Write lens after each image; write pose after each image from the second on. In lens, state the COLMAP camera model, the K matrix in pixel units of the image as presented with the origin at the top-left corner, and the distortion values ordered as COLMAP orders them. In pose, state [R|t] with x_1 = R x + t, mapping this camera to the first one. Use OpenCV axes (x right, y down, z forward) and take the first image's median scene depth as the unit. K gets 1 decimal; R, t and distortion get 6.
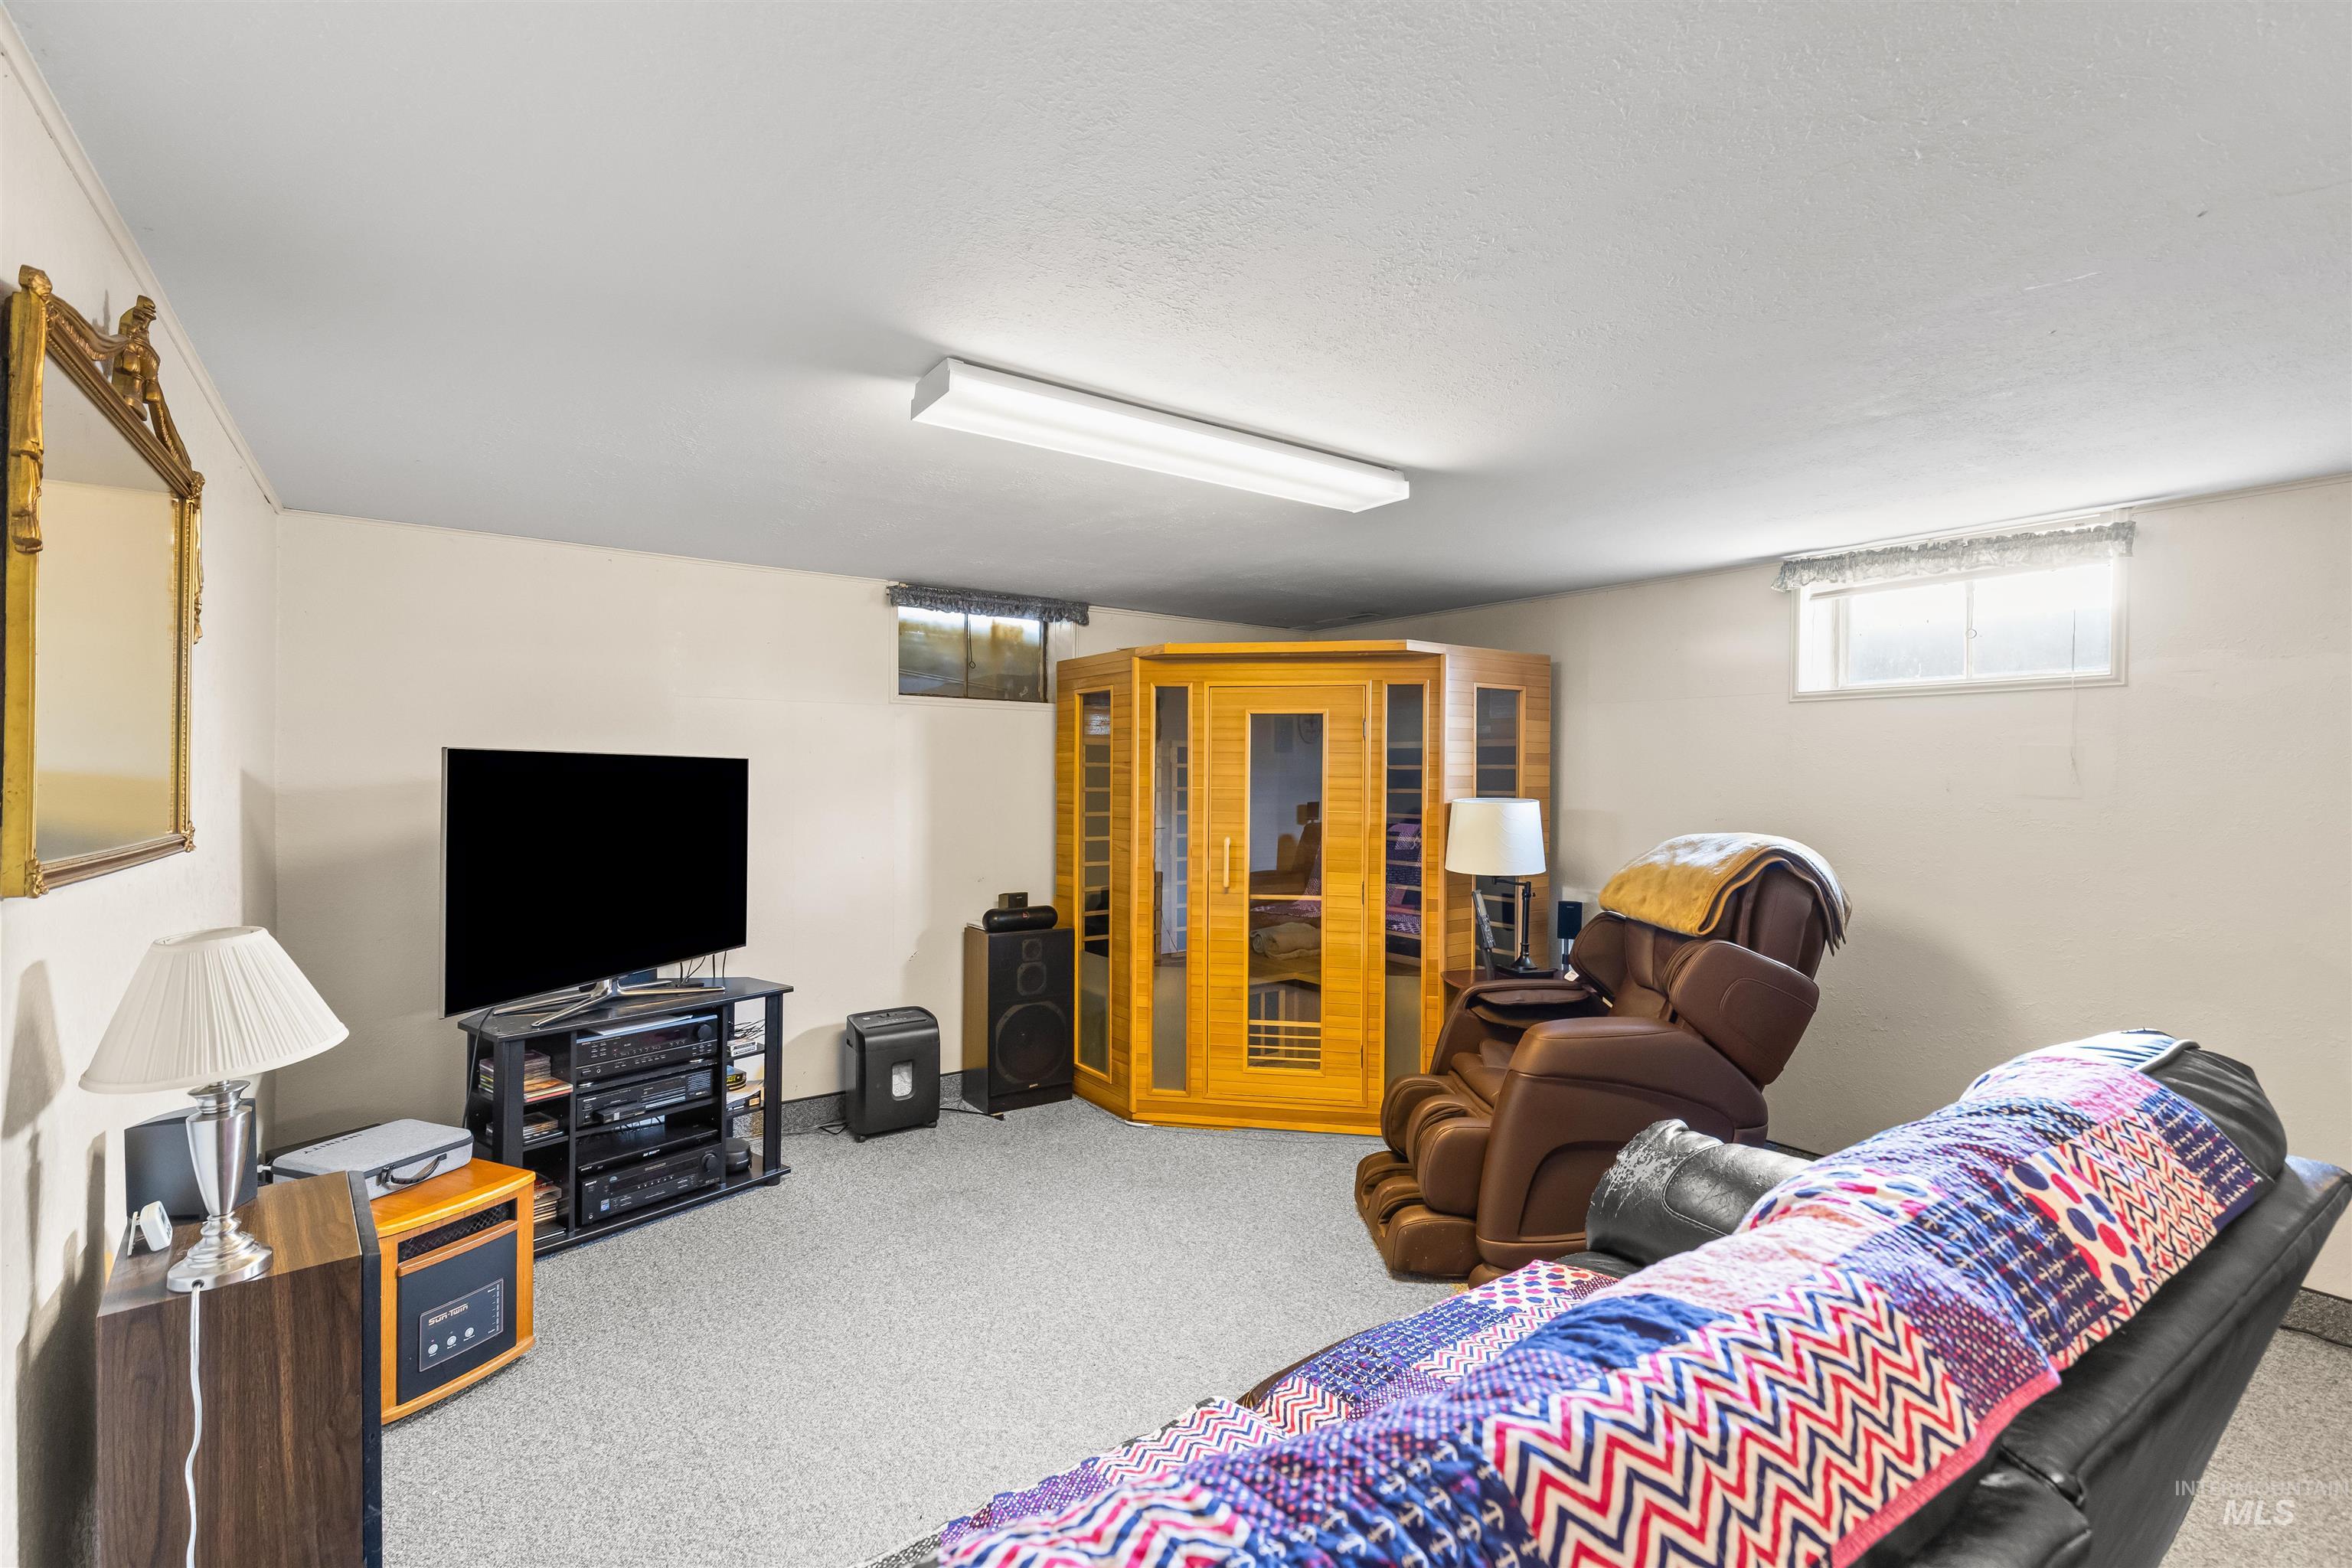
lens RADIAL K [[1059.1, 0, 1186.7], [0, 1059.1, 769.7], [0, 0, 1]] dist [-0.003016, -0.000133]
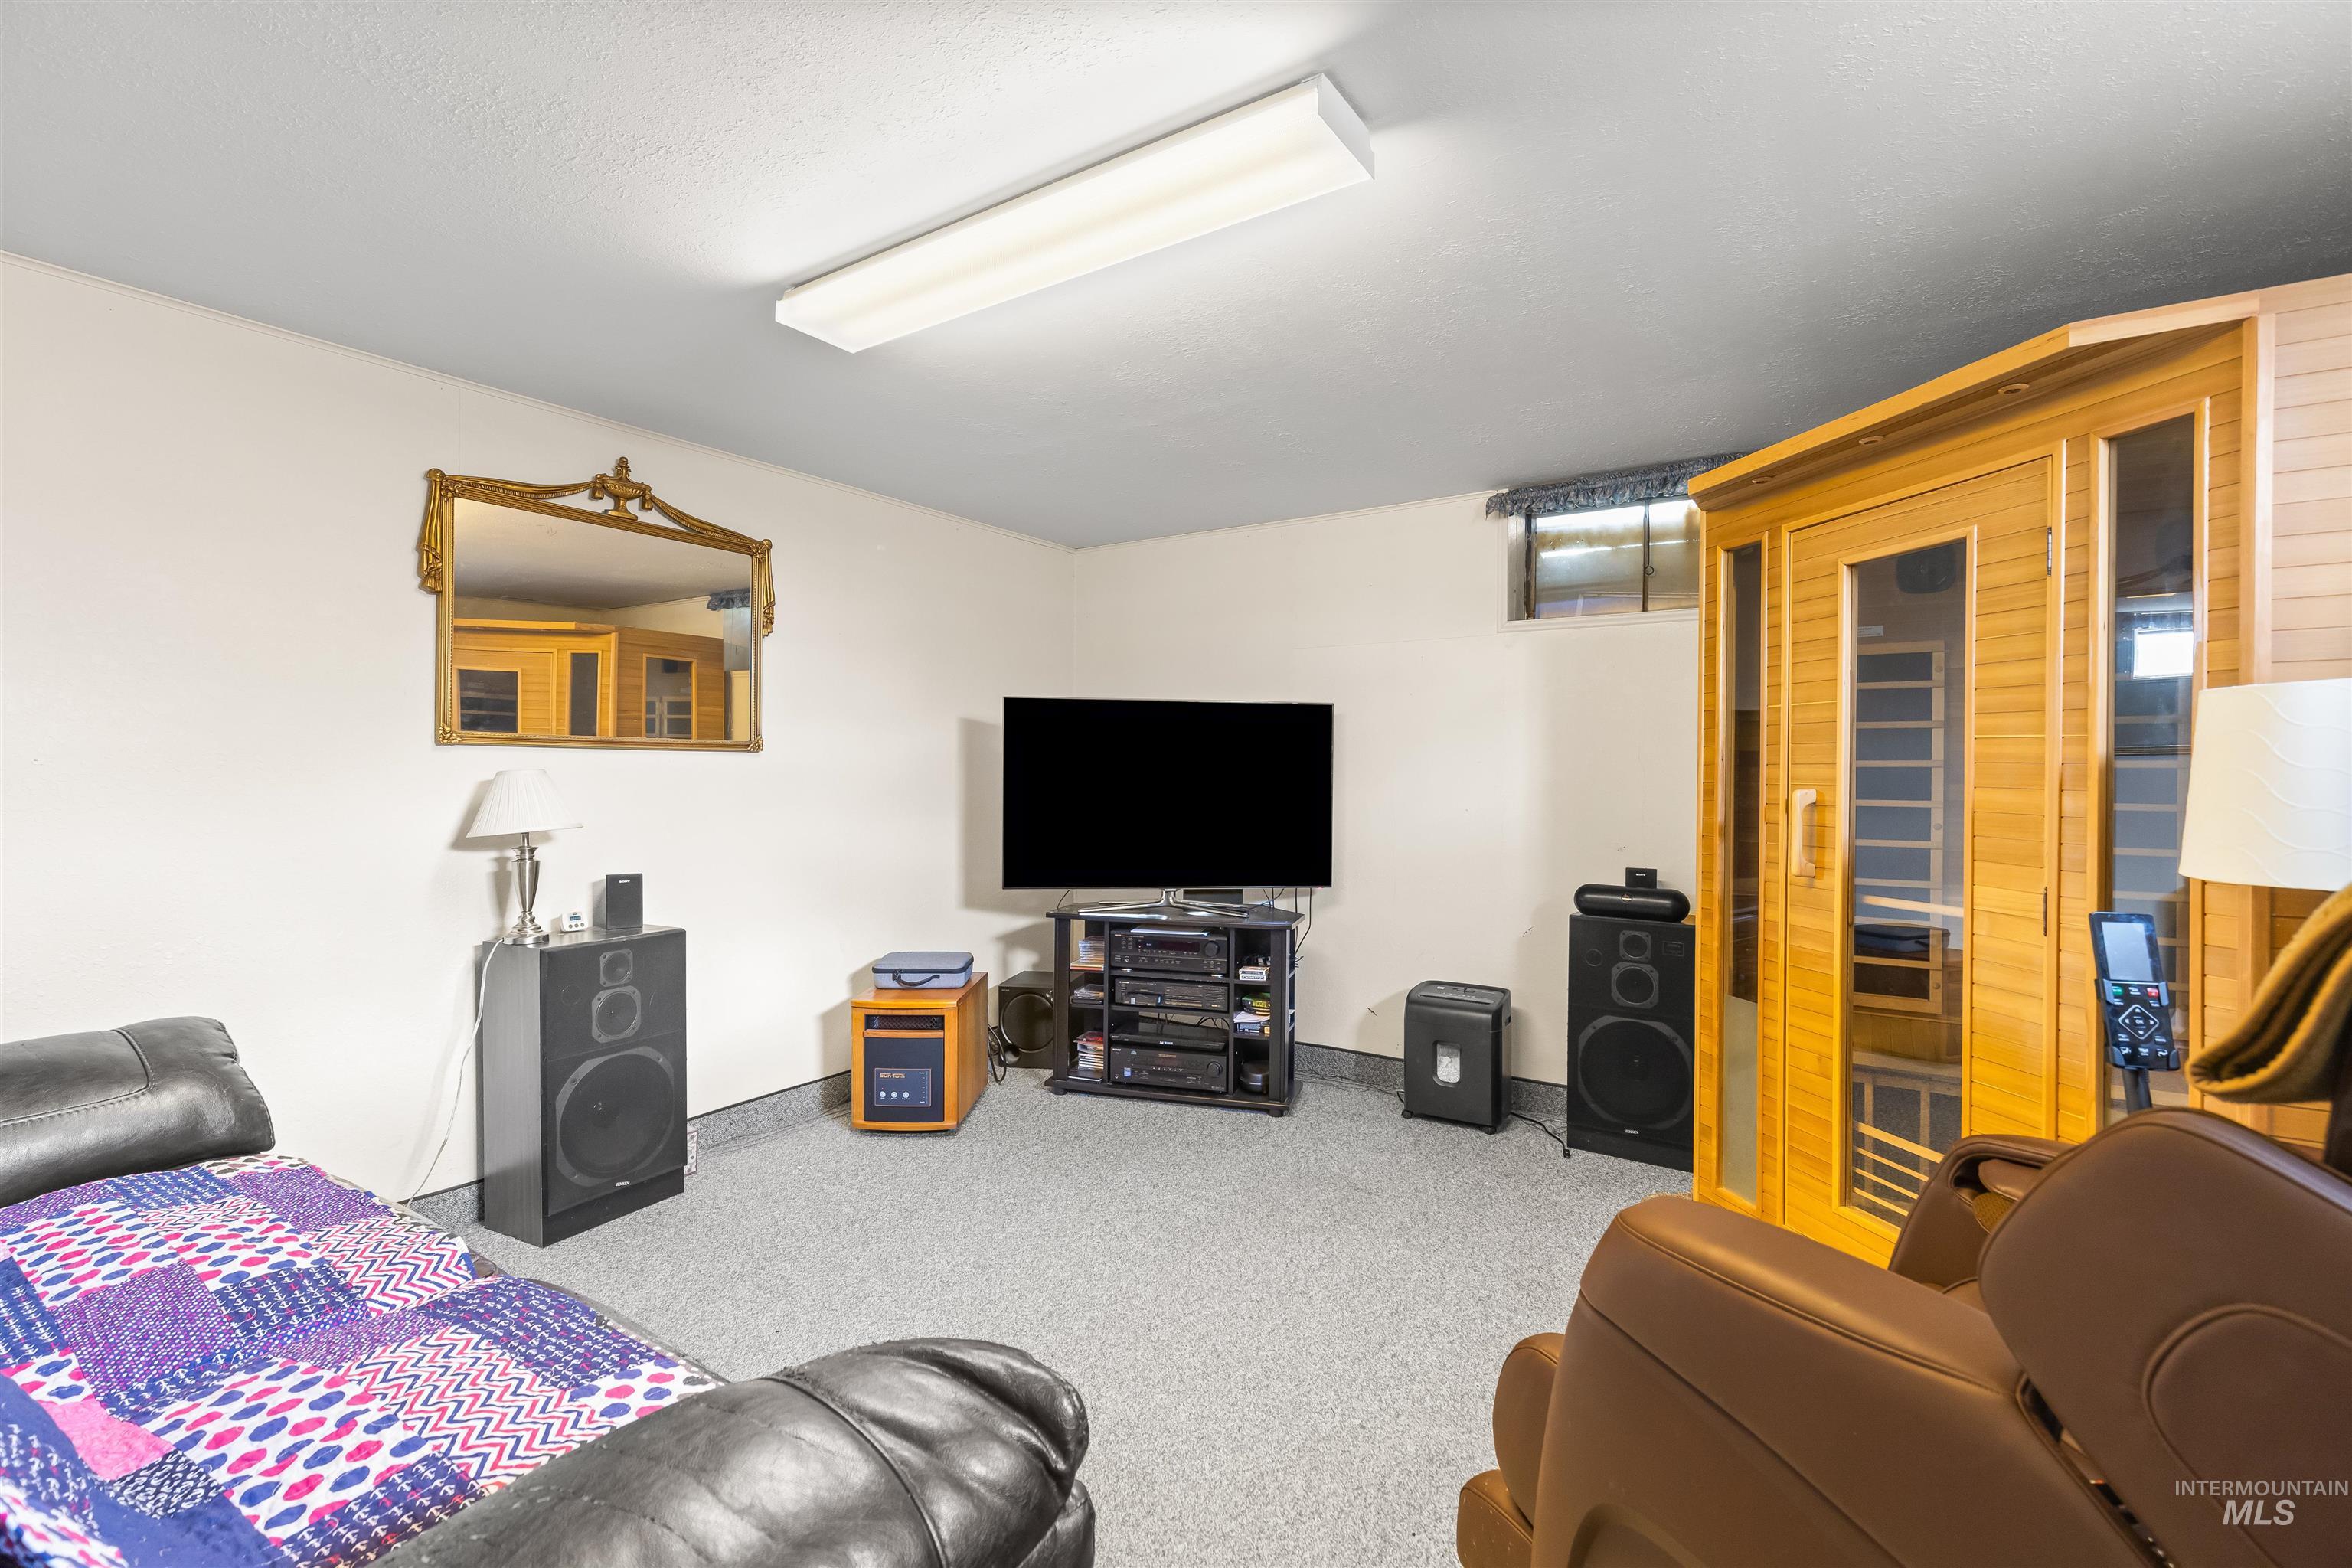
lens RADIAL K [[1047.8, 0, 1172.5], [0, 1047.8, 778.8], [0, 0, 1]] dist [-0.000273, 0.000215]
pose [[0.346509, 0.002512, -0.938043, 0.456190], [0.002886, 0.999989, 0.003744, 0.055914], [0.938042, -0.004005, 0.346497, 0.490760]]
